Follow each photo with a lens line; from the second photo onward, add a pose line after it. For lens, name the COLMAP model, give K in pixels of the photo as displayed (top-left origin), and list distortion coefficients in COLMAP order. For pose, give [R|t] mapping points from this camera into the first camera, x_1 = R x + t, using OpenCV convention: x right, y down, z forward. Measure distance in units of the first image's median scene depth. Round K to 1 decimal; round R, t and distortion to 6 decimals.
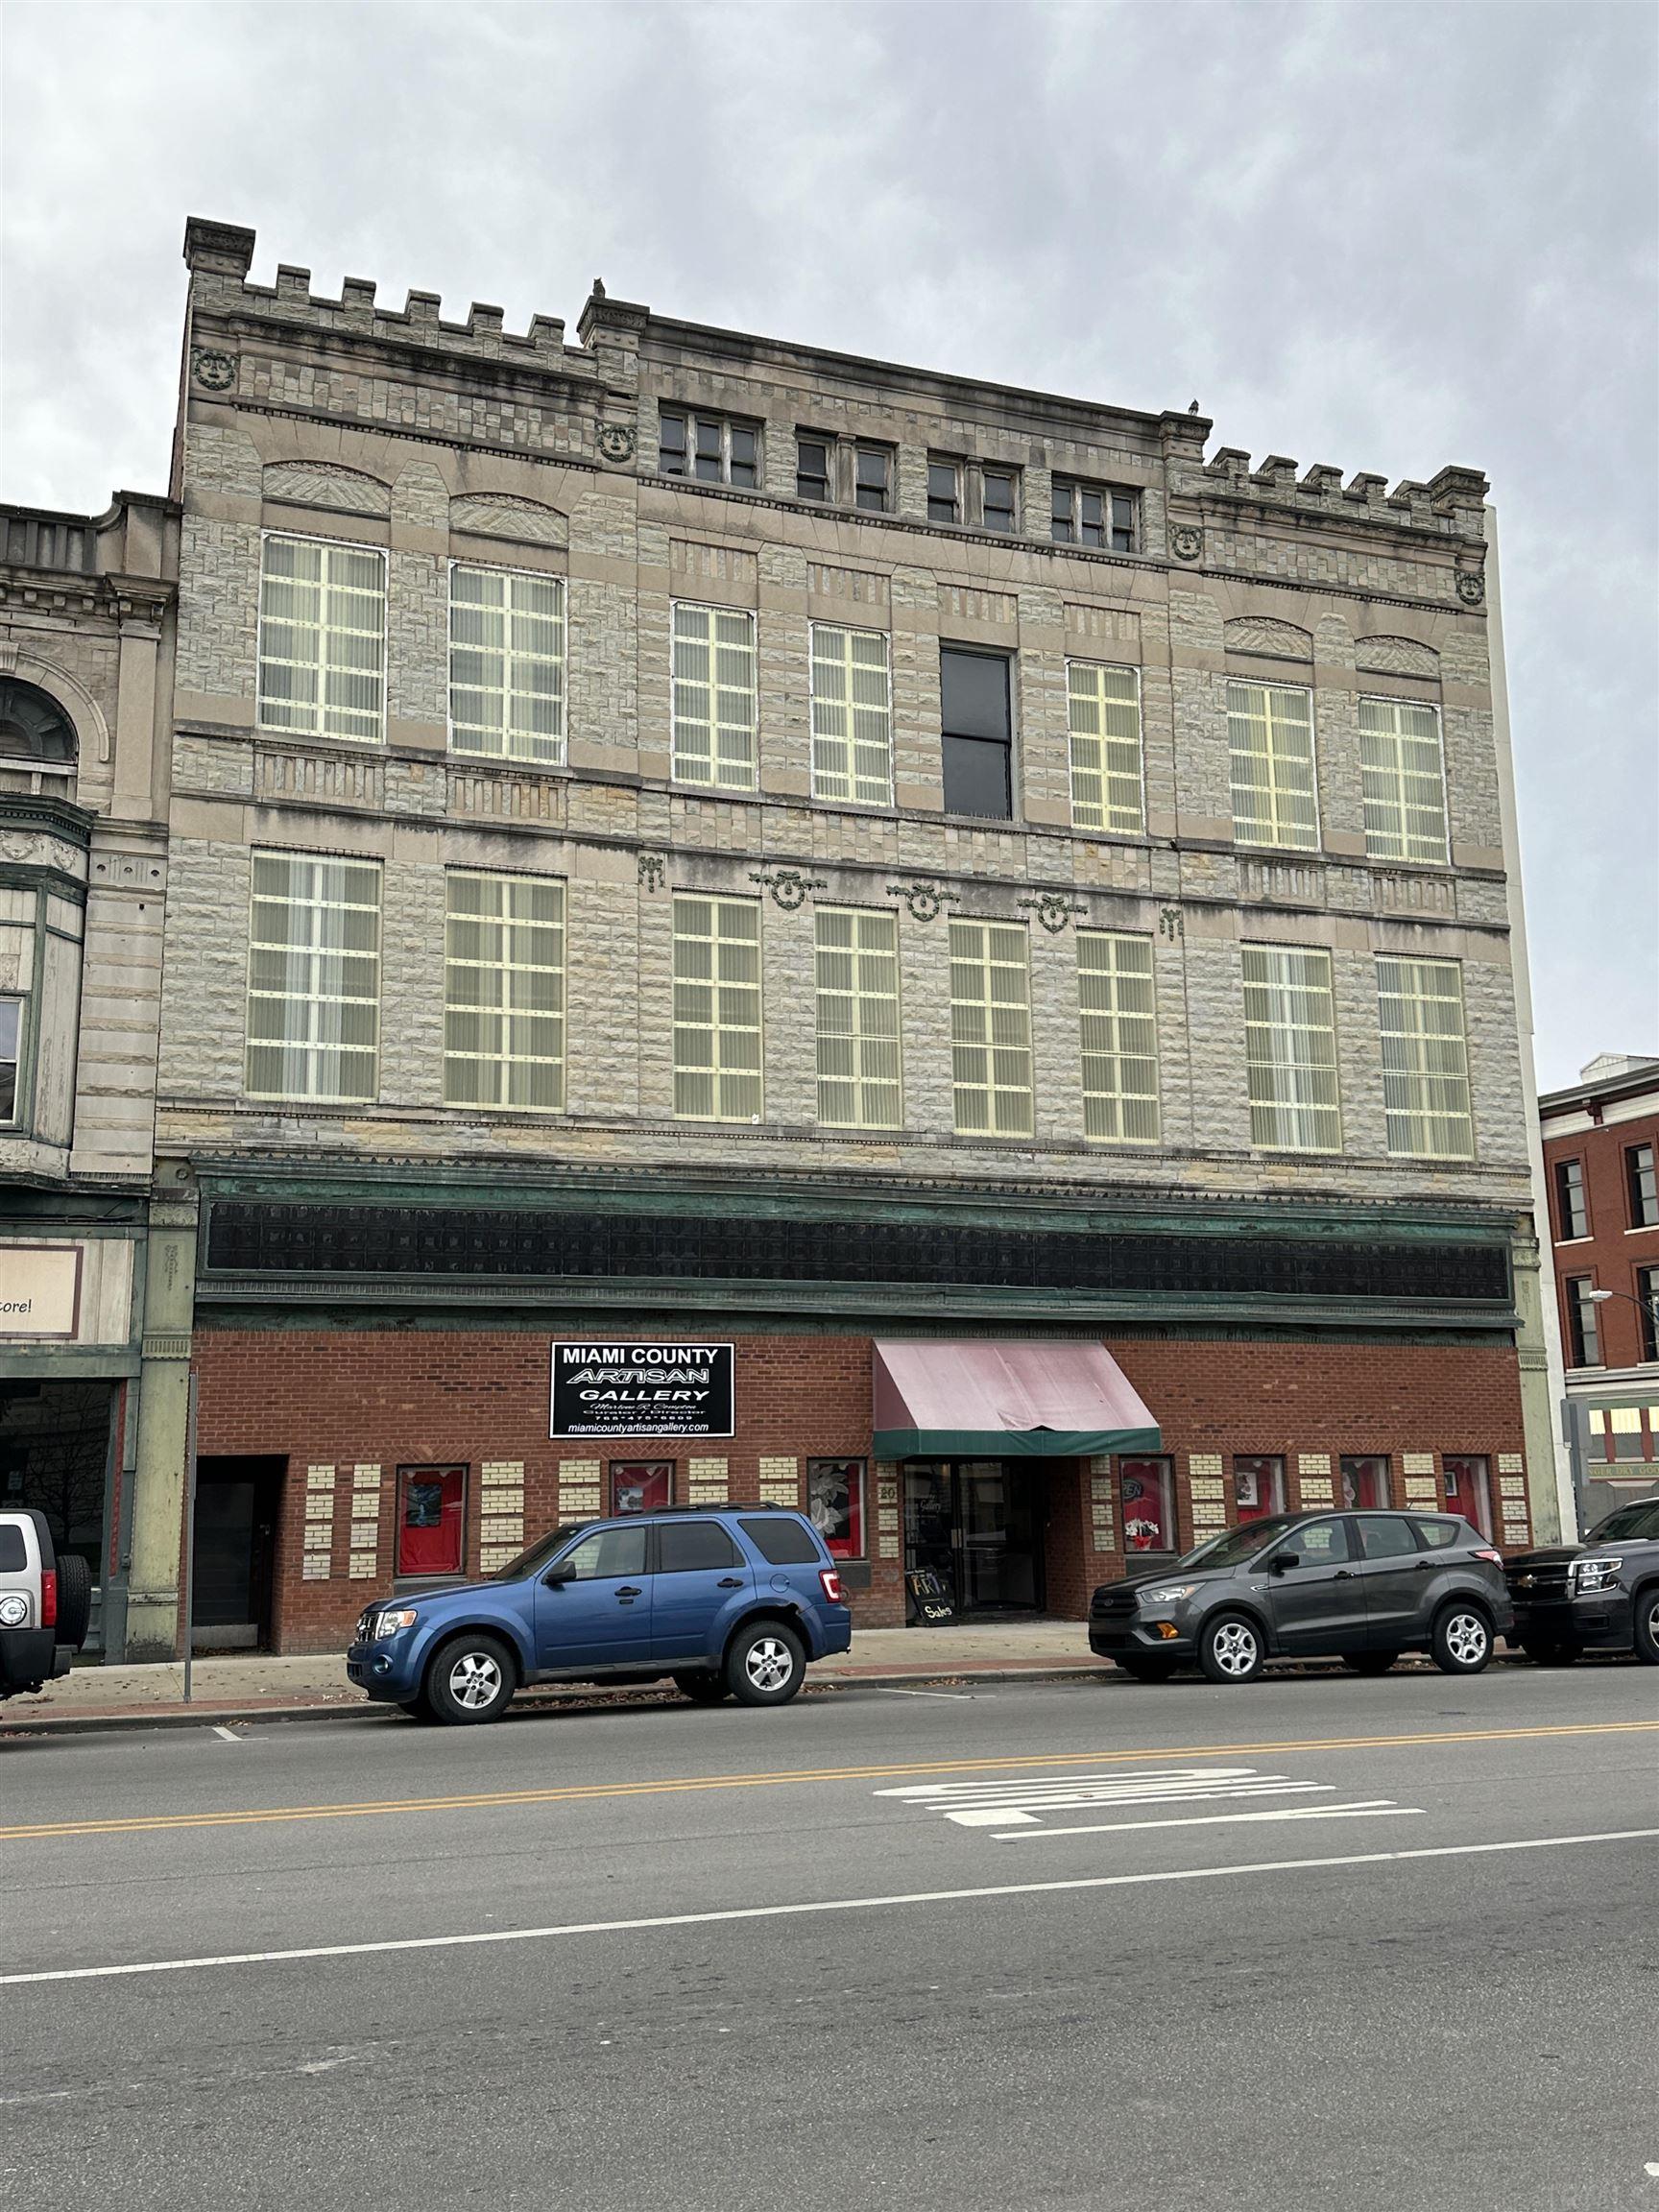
lens RADIAL K [[1978.3, 0, 829.5], [0, 1978.3, 1106.0], [0, 0, 1]] dist [0.195551, -0.426185]
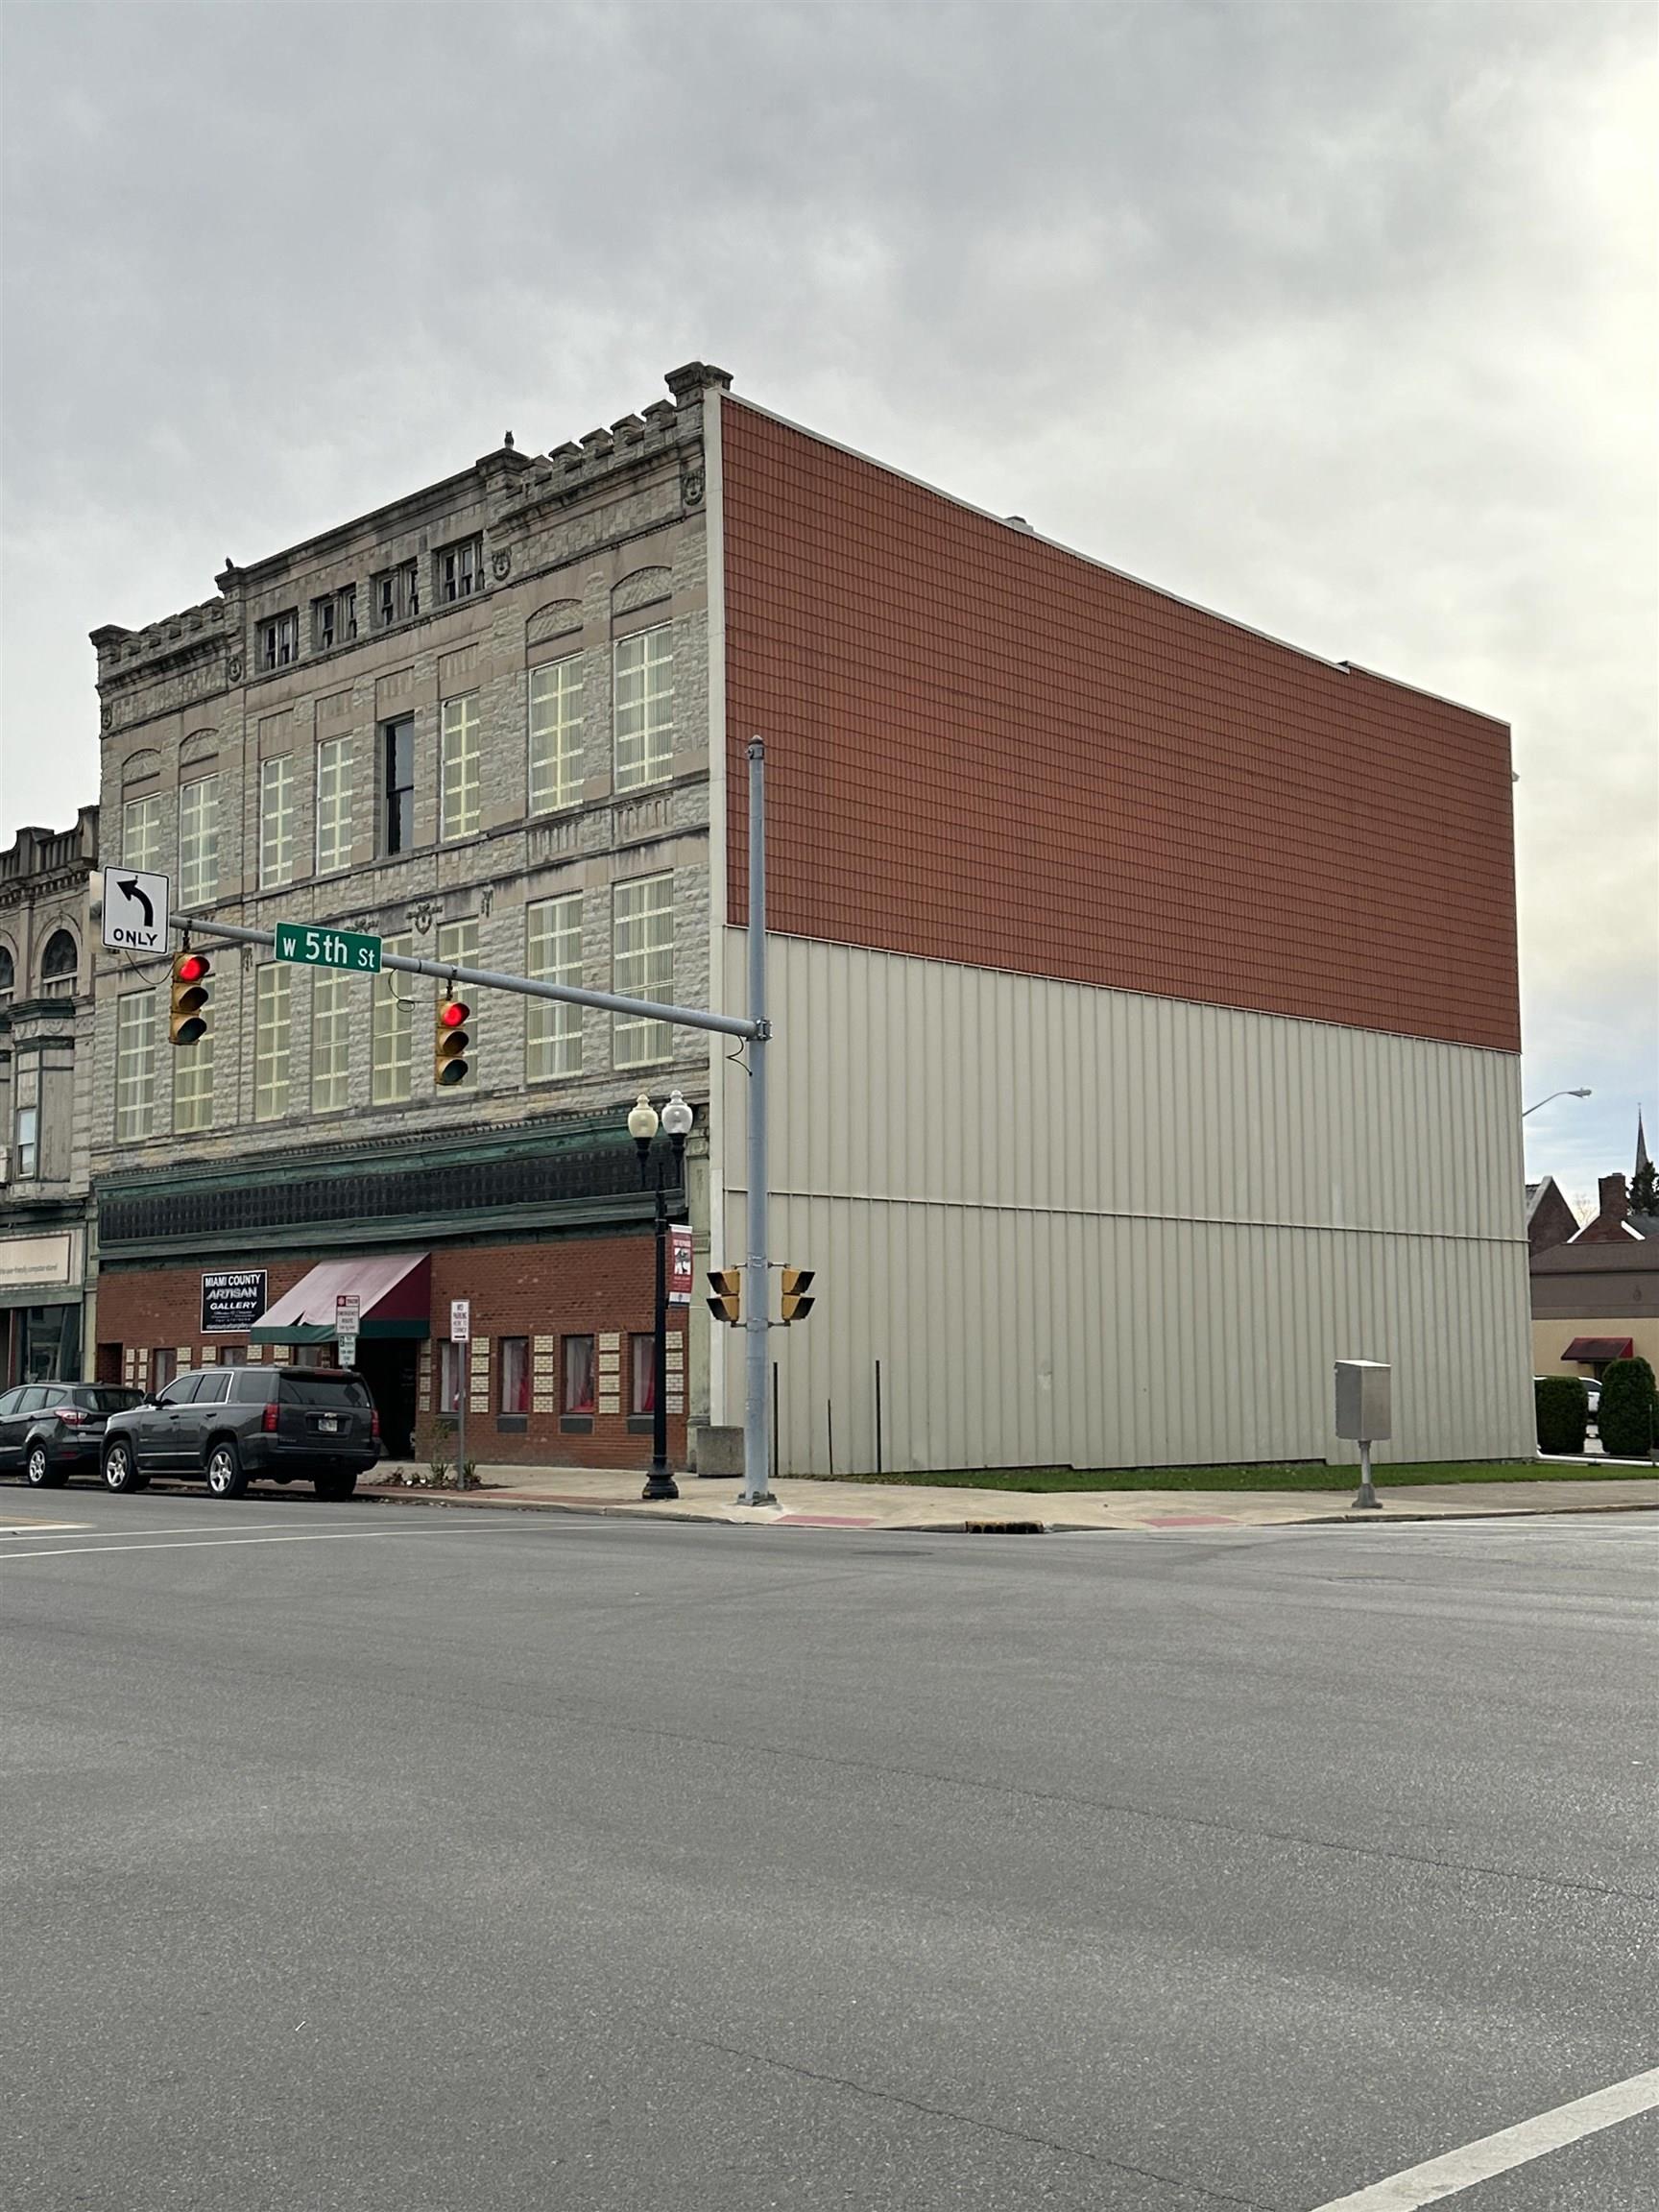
lens RADIAL K [[2429.0, 0, 829.5], [0, 2429.0, 1106.0], [0, 0, 1]] dist [0.146908, 0.002025]
pose [[0.398923, -0.087985, -0.912754, 1.681486], [0.172271, 0.984854, -0.019643, 0.099439], [0.900657, -0.149405, 0.408038, 0.598122]]
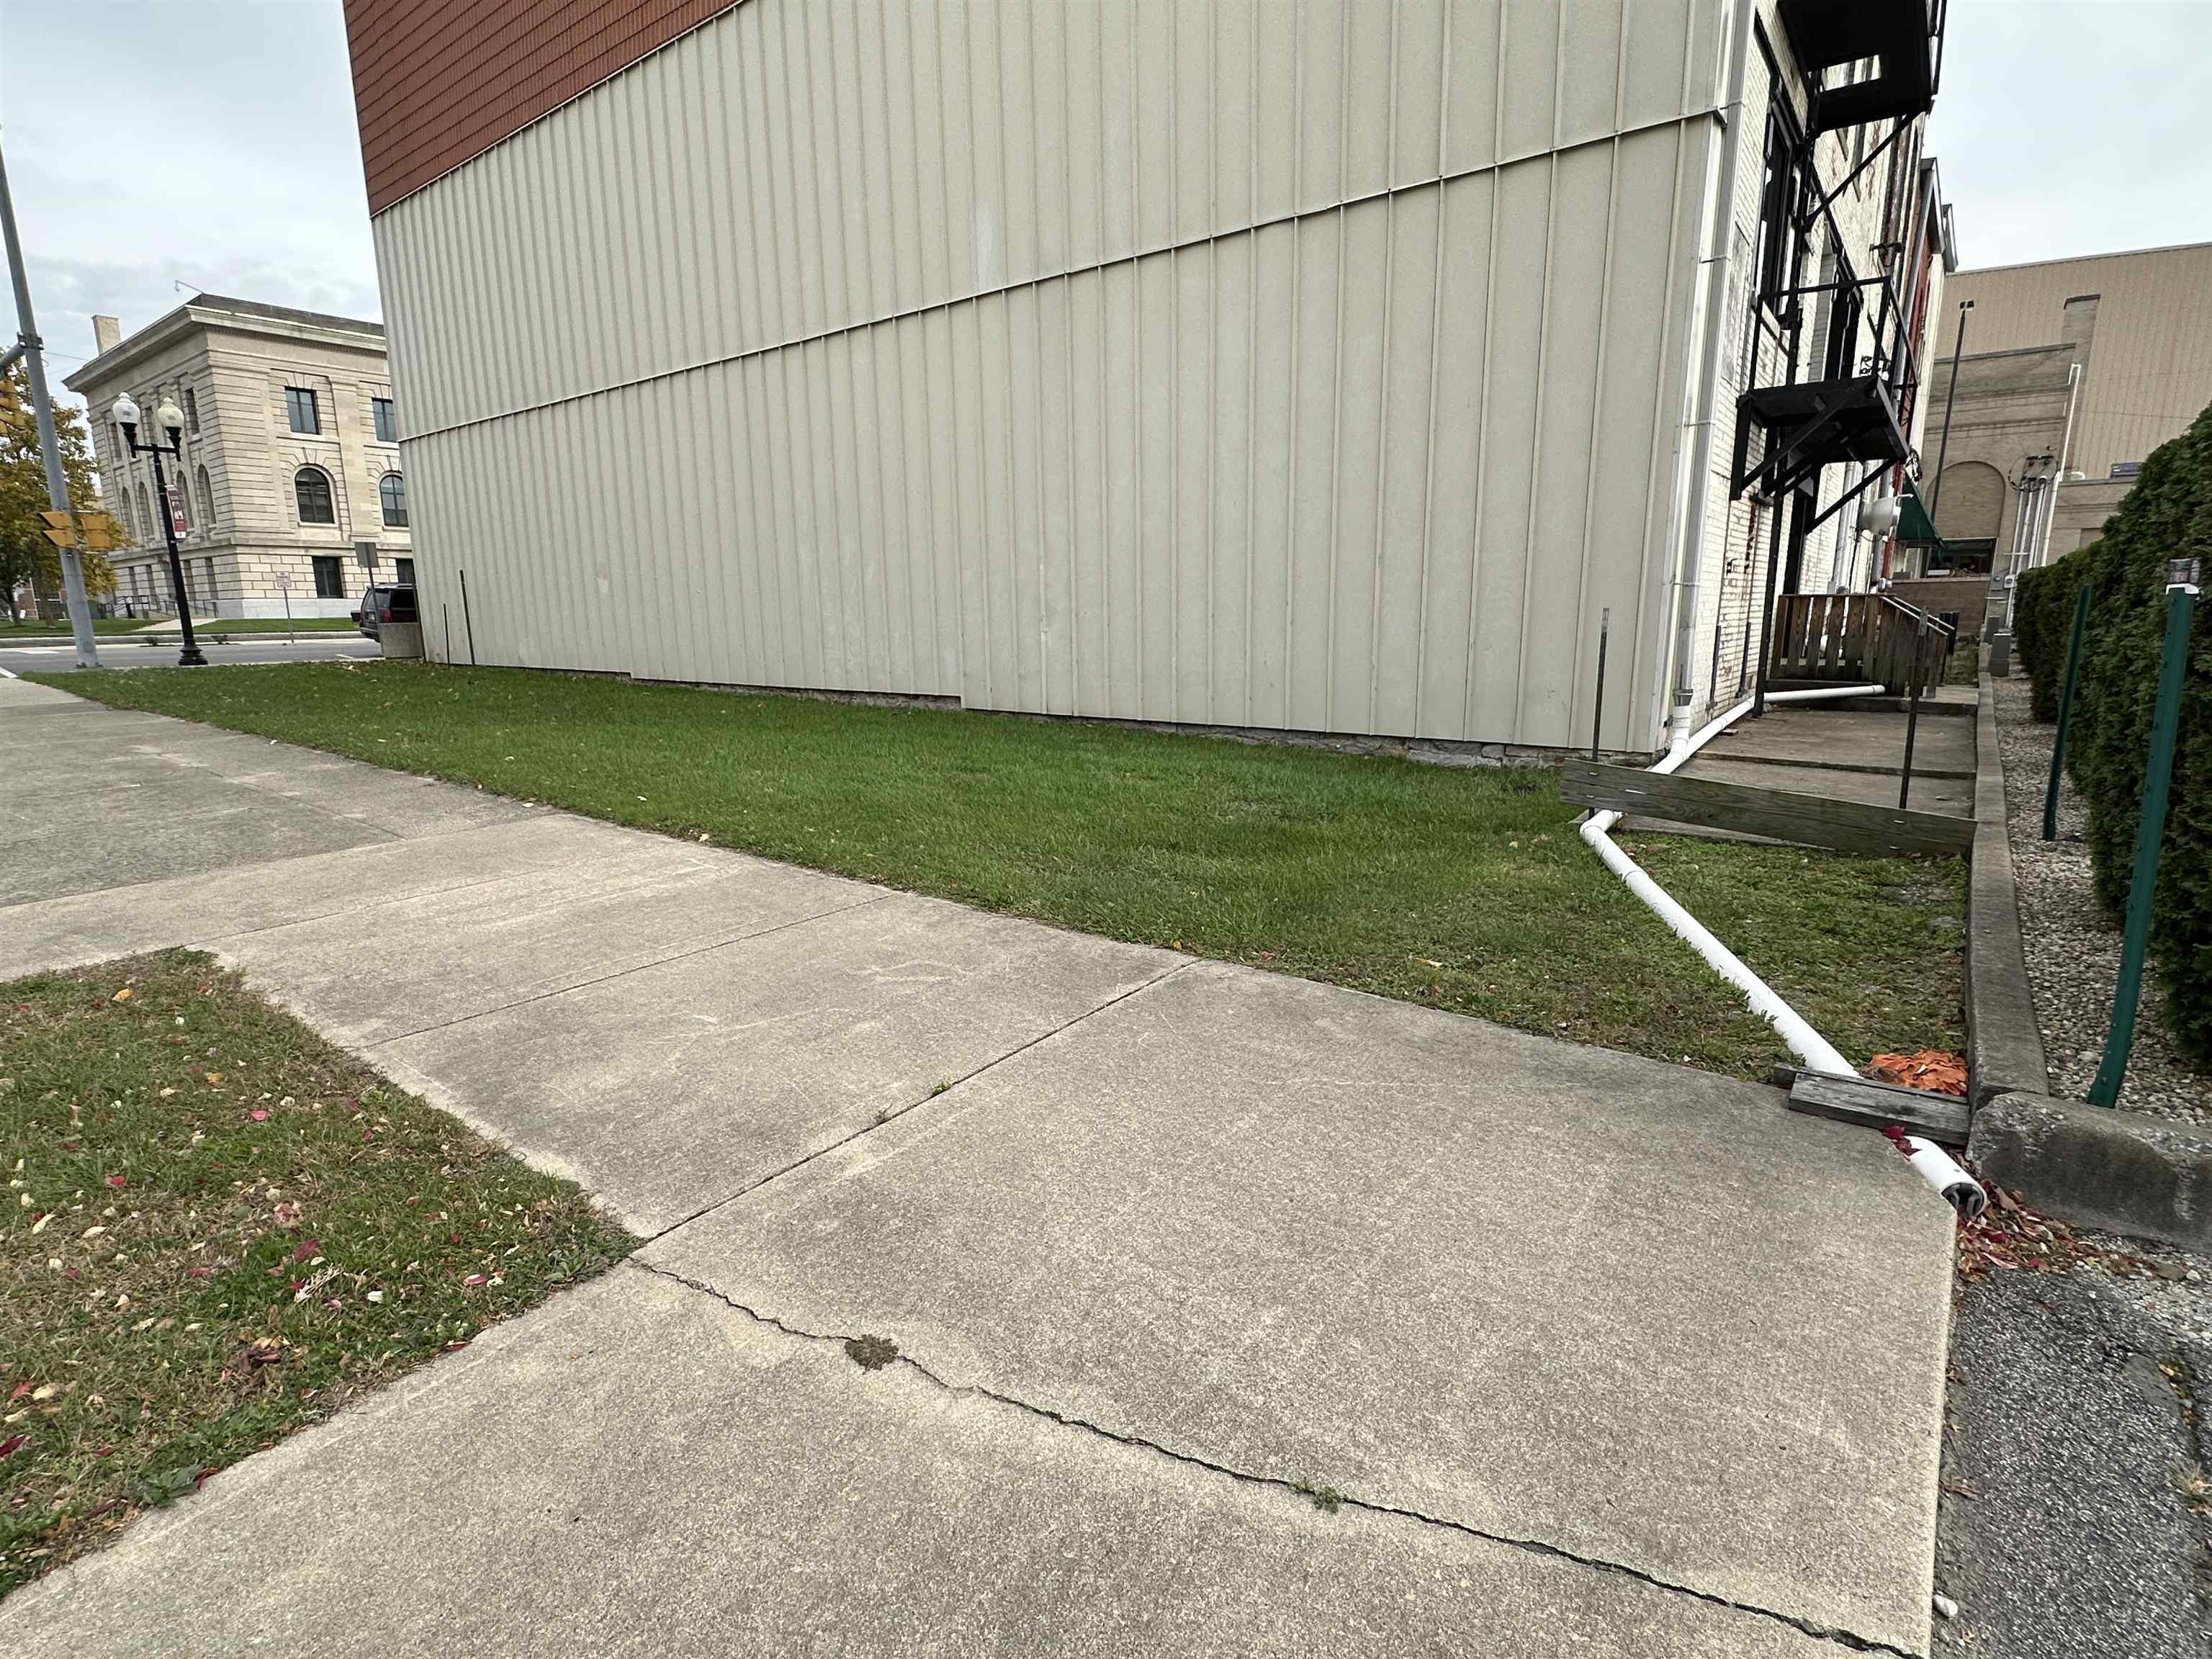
lens RADIAL K [[1123.2, 0, 1106.0], [0, 1123.2, 829.5], [0, 0, 1]] dist [0.002084, 0.001539]
pose [[-0.857676, 0.129112, -0.497717, 0.393457], [0.124455, 0.991307, 0.042690, 0.424524], [0.498902, -0.025329, -0.866288, 2.084297]]
